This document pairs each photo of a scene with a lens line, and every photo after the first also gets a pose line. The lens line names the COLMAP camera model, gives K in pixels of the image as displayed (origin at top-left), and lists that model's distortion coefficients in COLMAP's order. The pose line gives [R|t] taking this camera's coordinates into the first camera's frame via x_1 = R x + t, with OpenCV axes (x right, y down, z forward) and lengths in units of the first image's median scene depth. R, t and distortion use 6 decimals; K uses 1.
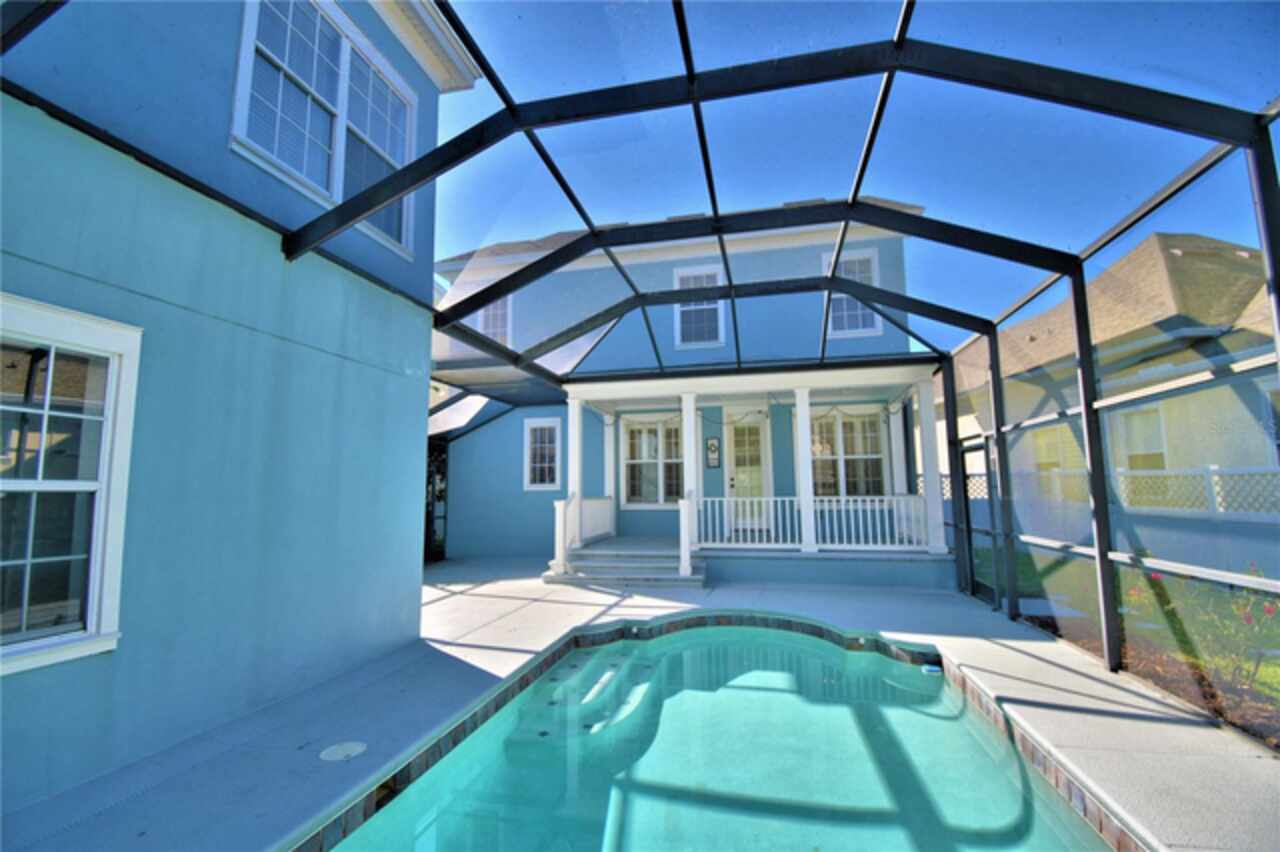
lens RADIAL K [[574.4, 0, 637.5], [0, 574.4, 427.9], [0, 0, 1]] dist [0.018018, -0.024299]
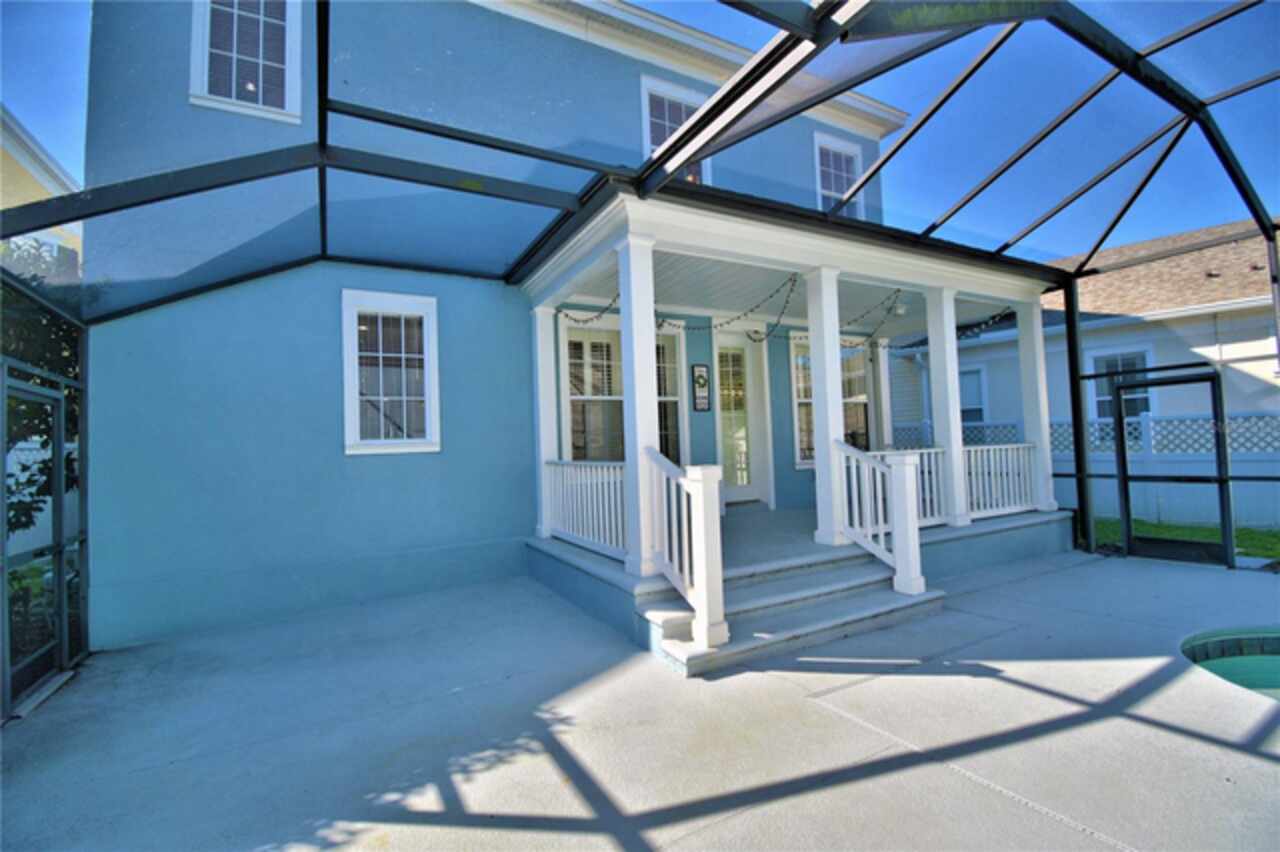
lens RADIAL K [[574.4, 0, 637.5], [0, 574.4, 427.9], [0, 0, 1]] dist [0.018018, -0.024299]
pose [[0.739736, 0.009984, 0.672823, -0.351796], [-0.042056, 0.998621, 0.031420, 0.070652], [-0.671582, -0.051538, 0.739136, 0.571312]]
